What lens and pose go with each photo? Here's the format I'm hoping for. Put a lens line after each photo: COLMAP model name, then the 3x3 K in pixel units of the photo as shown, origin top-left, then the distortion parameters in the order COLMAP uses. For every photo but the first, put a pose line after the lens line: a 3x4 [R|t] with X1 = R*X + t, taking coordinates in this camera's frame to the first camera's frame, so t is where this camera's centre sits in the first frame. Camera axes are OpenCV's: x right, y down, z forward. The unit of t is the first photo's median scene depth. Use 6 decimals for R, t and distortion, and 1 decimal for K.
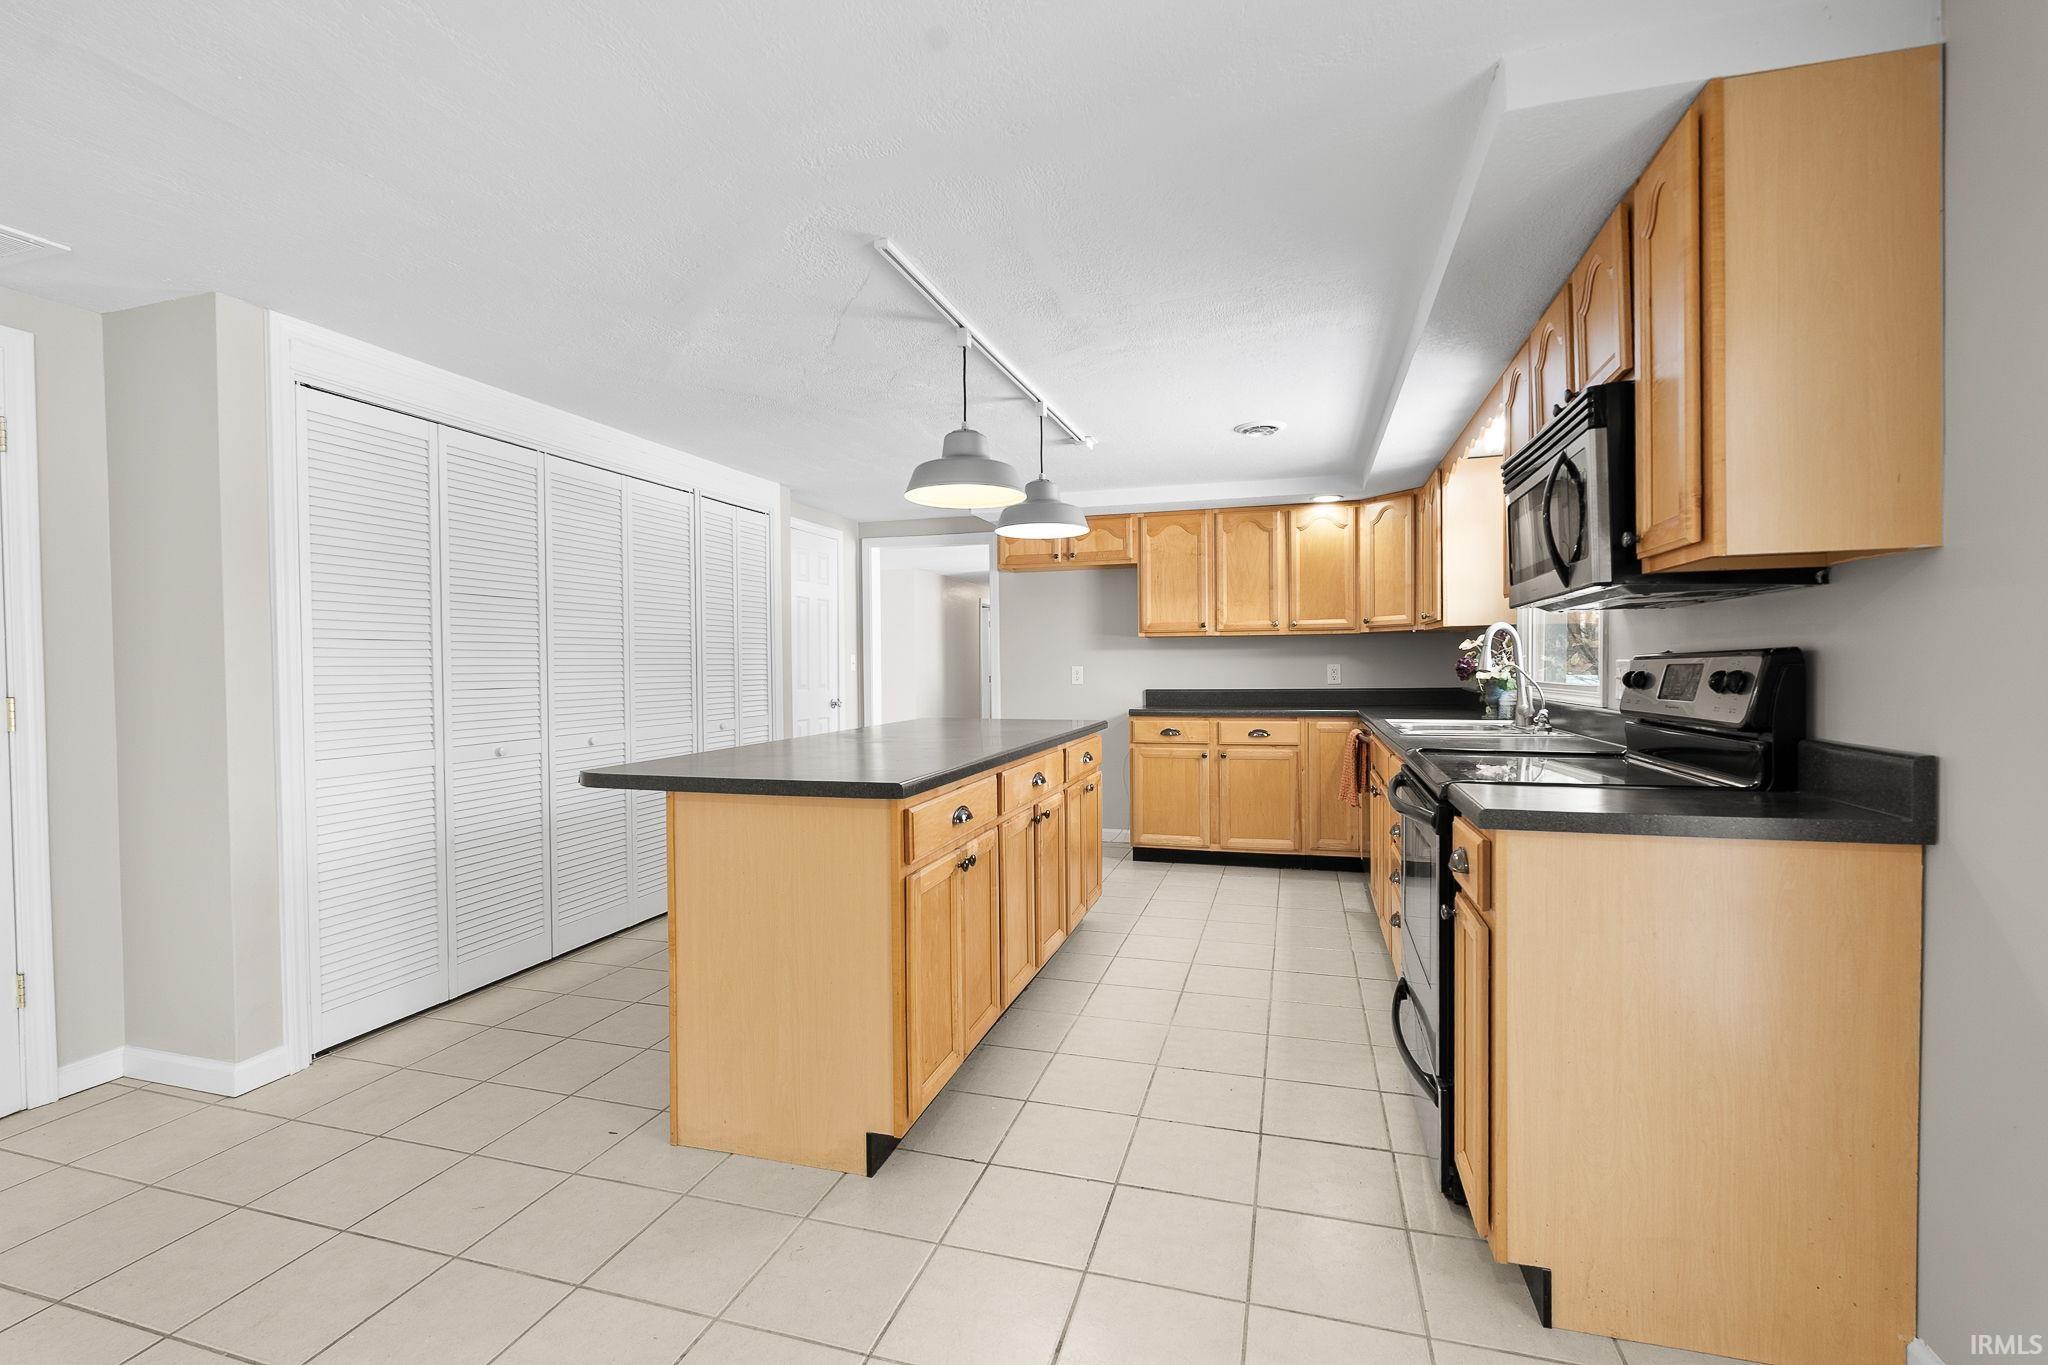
lens RADIAL K [[889.2, 0, 1026.6], [0, 889.2, 678.5], [0, 0, 1]] dist [-0.005159, -0.000062]
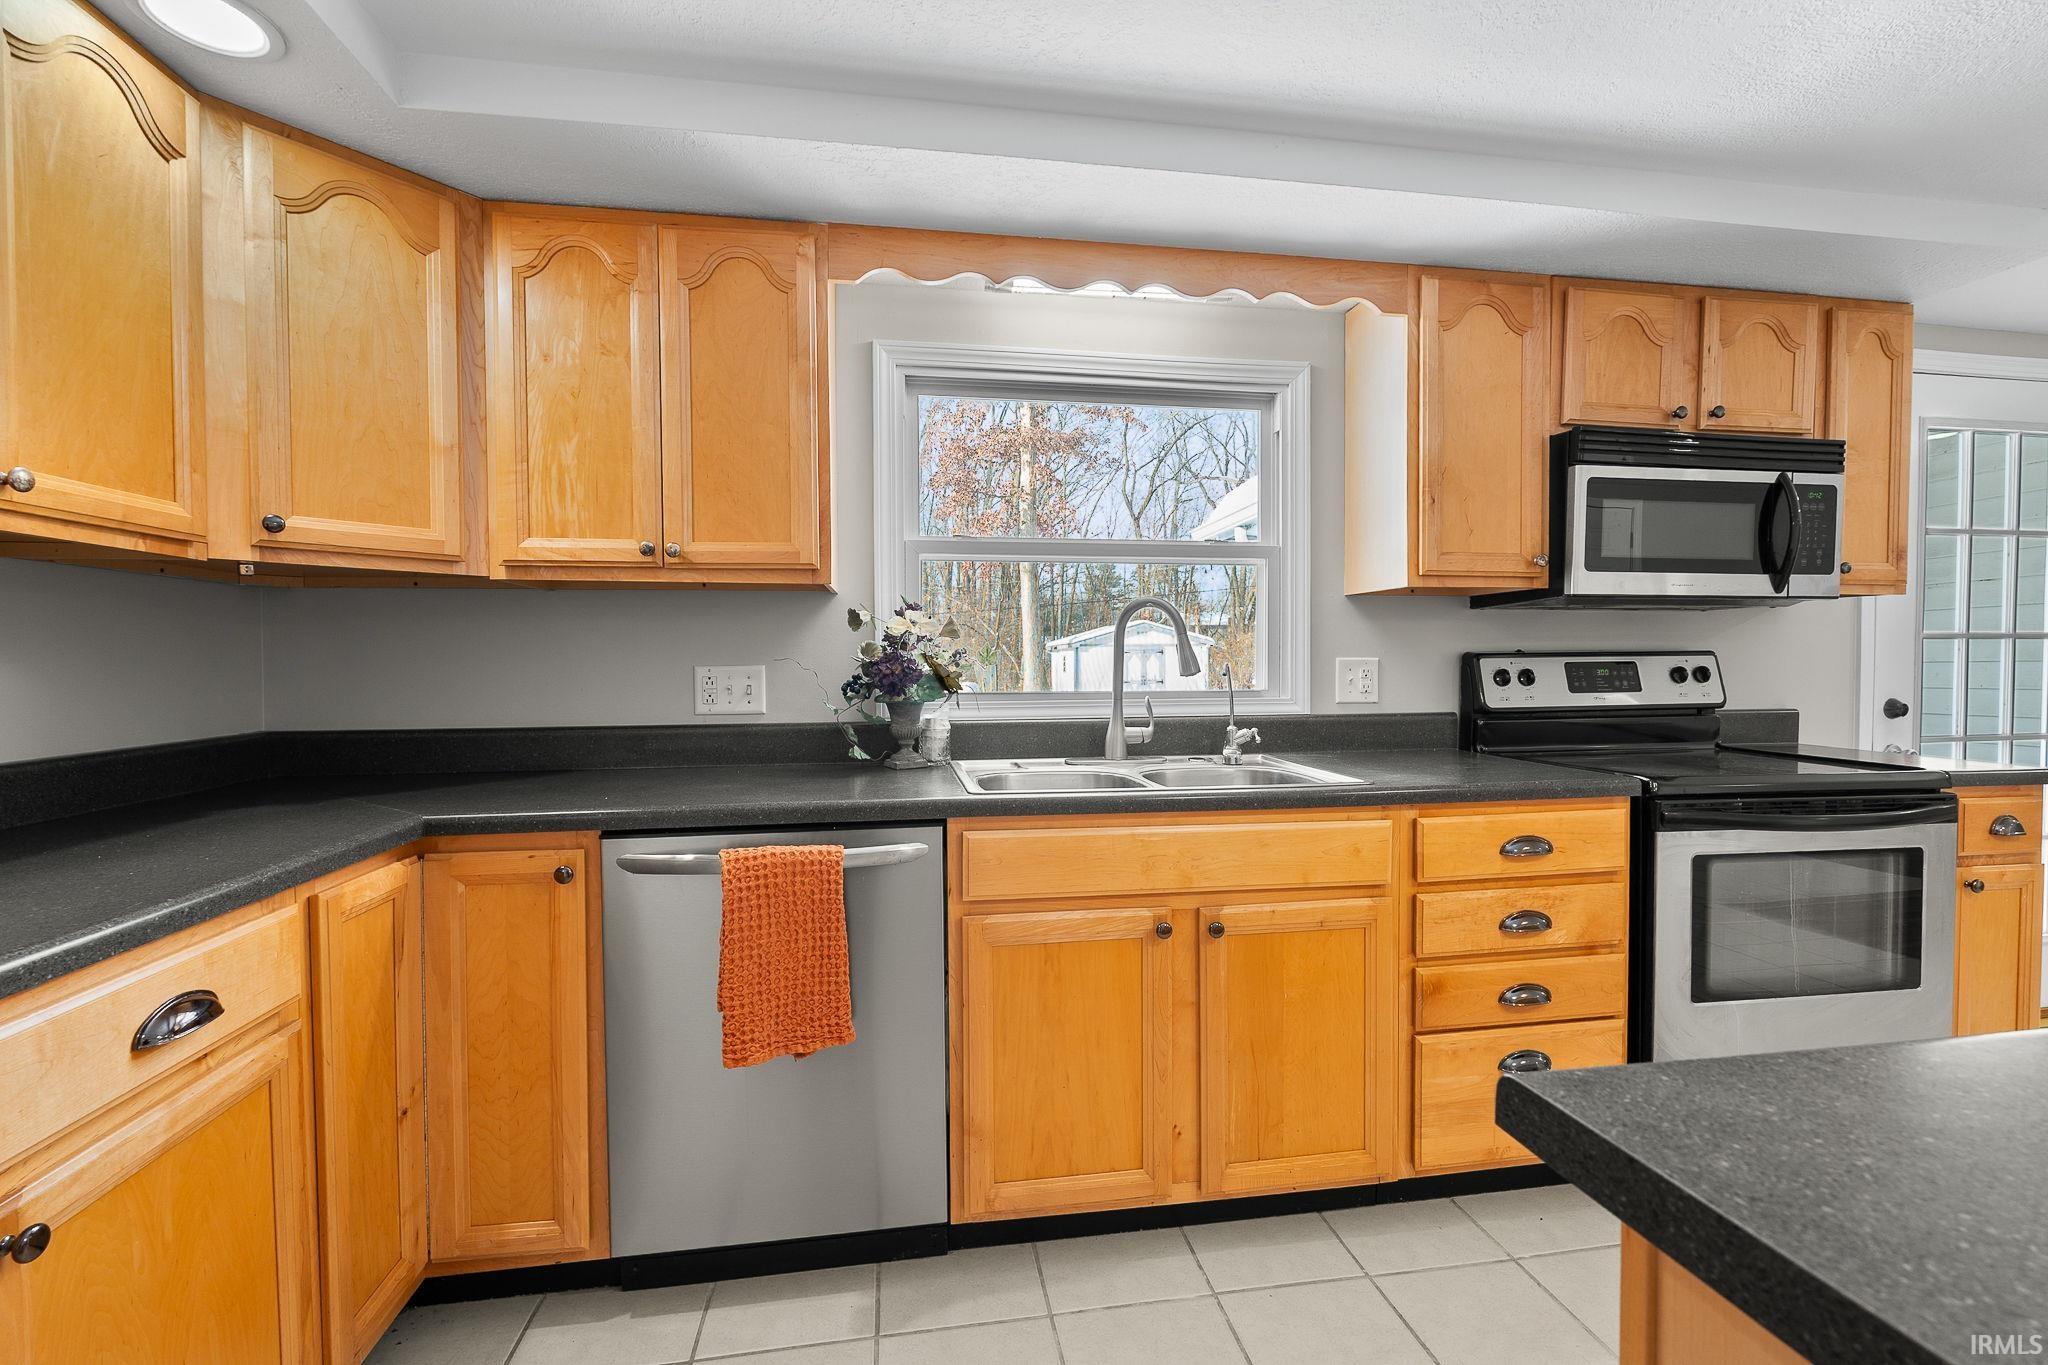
lens RADIAL K [[889.2, 0, 1026.6], [0, 889.2, 678.5], [0, 0, 1]] dist [-0.005159, -0.000062]
pose [[-0.434921, -0.010653, 0.900405, 0.000751], [0.019753, 0.999577, 0.021368, -0.014079], [-0.900252, 0.027079, -0.434527, 0.920517]]
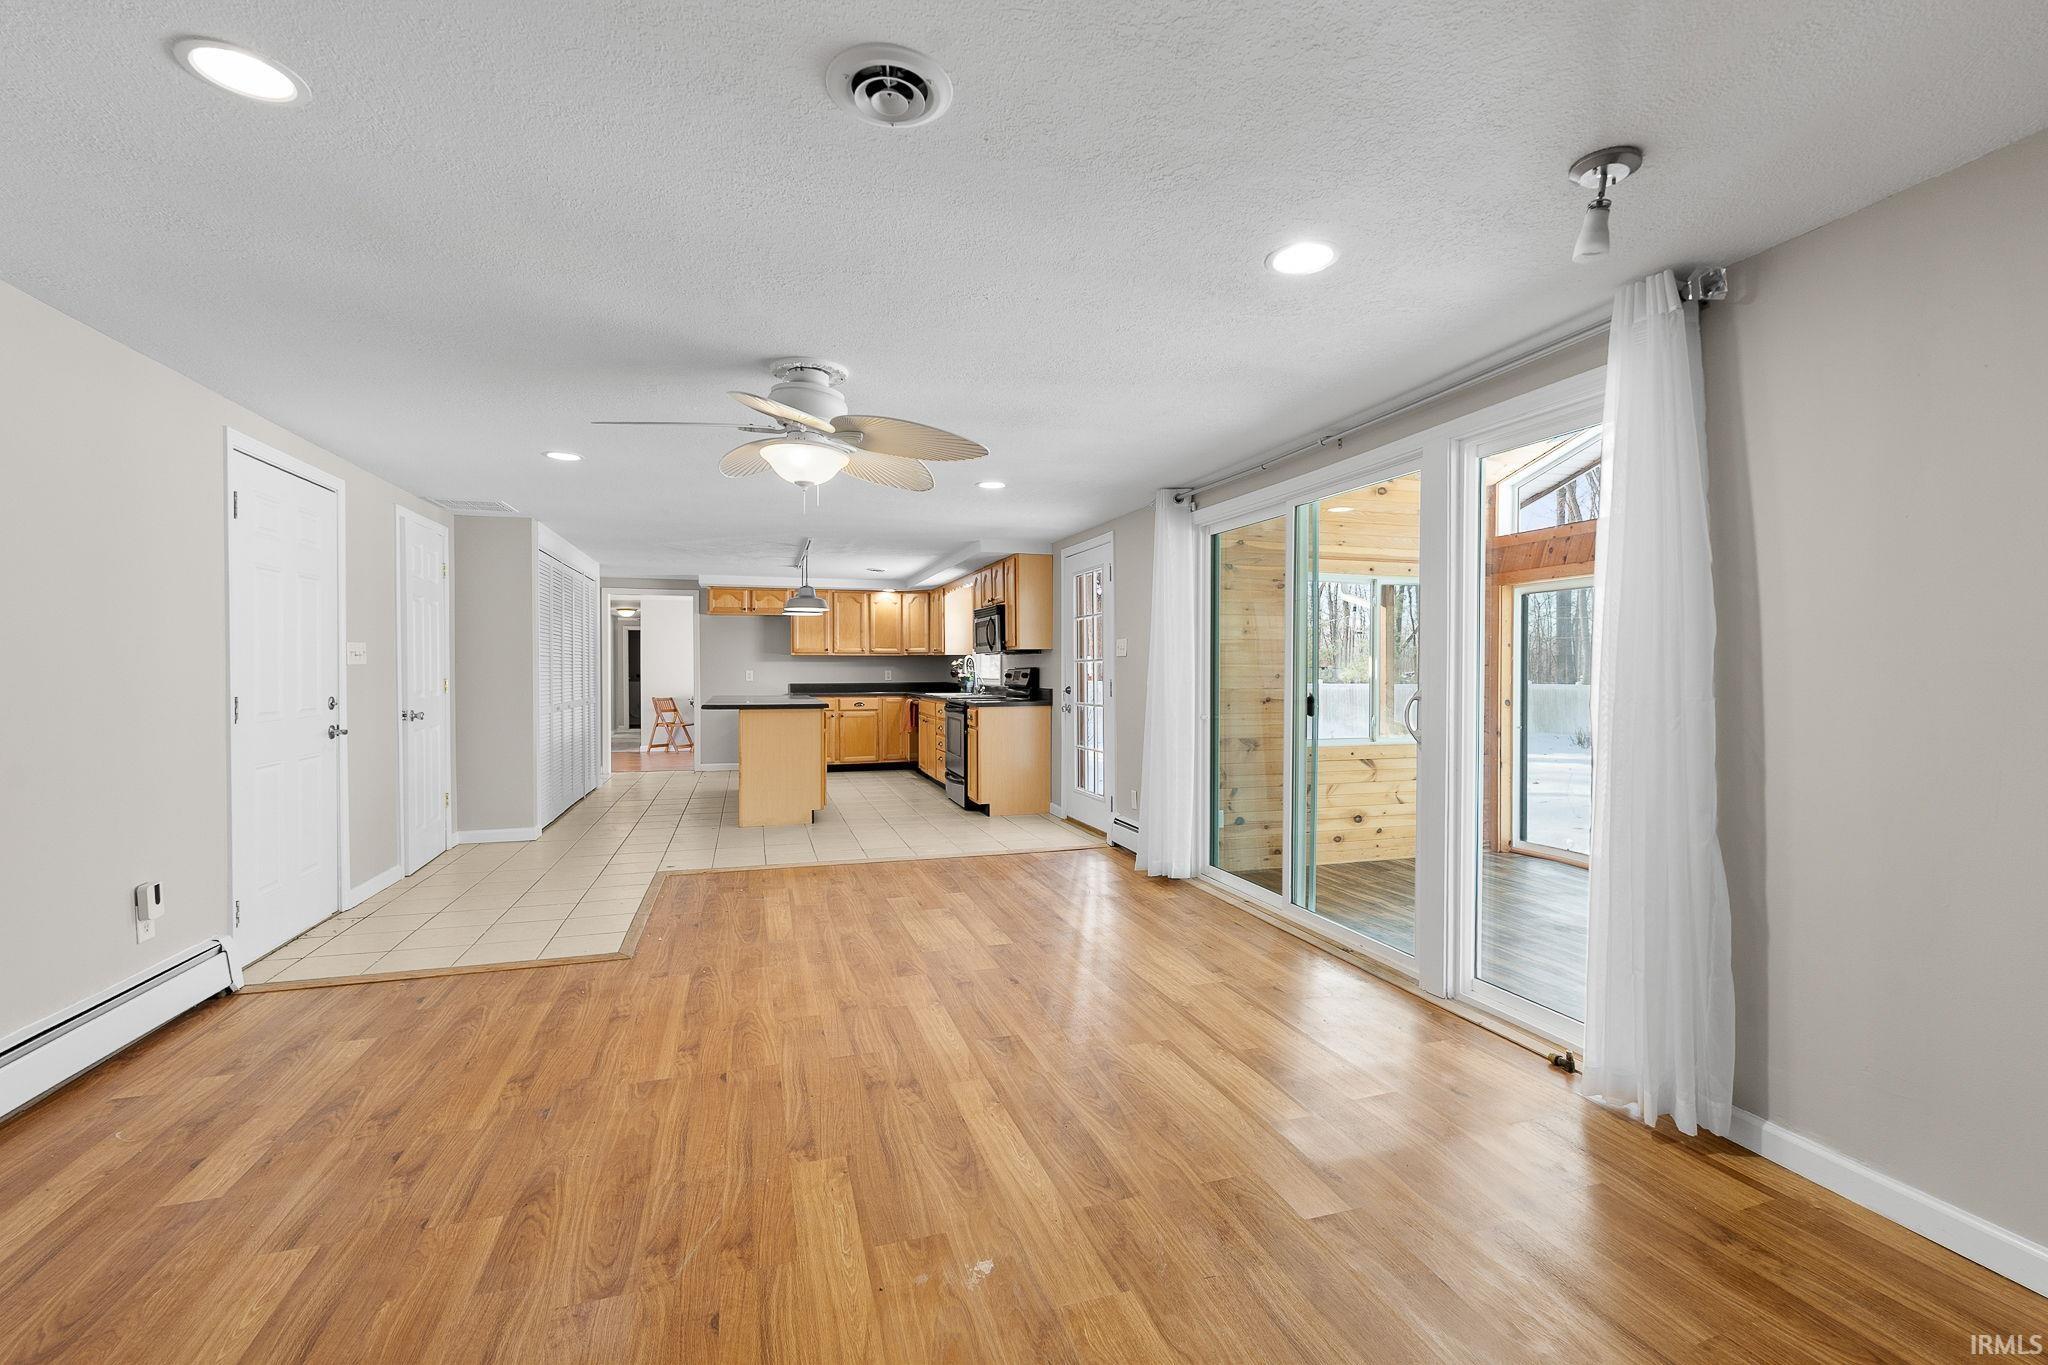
lens RADIAL K [[896.7, 0, 1024.0], [0, 896.7, 682.5], [0, 0, 1]] dist [-0.002646, 0.000171]
pose [[0.828686, 0.000942, 0.559713, -0.576778], [0.001102, 0.999994, -0.003313, 0.019079], [-0.559713, 0.003363, 0.828680, -0.915350]]
